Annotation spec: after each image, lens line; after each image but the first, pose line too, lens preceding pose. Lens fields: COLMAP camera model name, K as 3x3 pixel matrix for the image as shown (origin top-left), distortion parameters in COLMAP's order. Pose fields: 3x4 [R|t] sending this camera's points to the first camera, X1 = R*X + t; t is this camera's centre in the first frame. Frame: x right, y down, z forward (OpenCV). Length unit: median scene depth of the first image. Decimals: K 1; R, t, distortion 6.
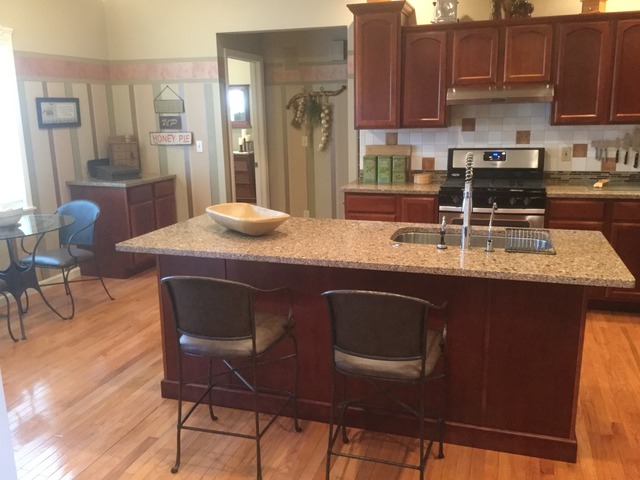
lens RADIAL K [[576.7, 0, 320.0], [0, 576.7, 240.0], [0, 0, 1]] dist [0.110191, -0.192982]
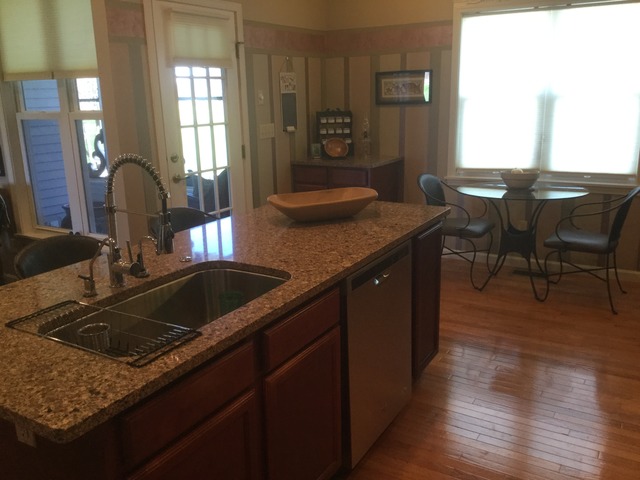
lens RADIAL K [[576.7, 0, 320.0], [0, 576.7, 240.0], [0, 0, 1]] dist [0.110191, -0.192982]
pose [[-0.224437, 0.266649, -0.937298, 0.442222], [-0.194144, 0.930319, 0.311151, -0.156958], [0.954954, 0.251804, -0.157029, 0.695023]]
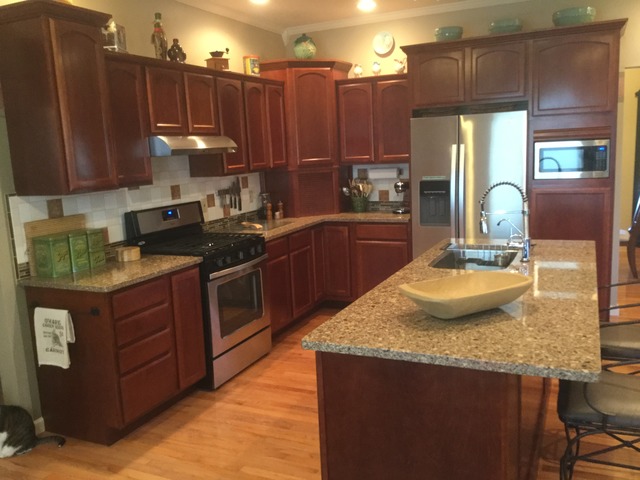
lens RADIAL K [[576.7, 0, 320.0], [0, 576.7, 240.0], [0, 0, 1]] dist [0.110191, -0.192982]
pose [[0.123461, -0.141335, 0.982233, -0.505256], [0.266120, 0.958266, 0.104436, -0.132444], [-0.956001, 0.248498, 0.155921, 0.631391]]
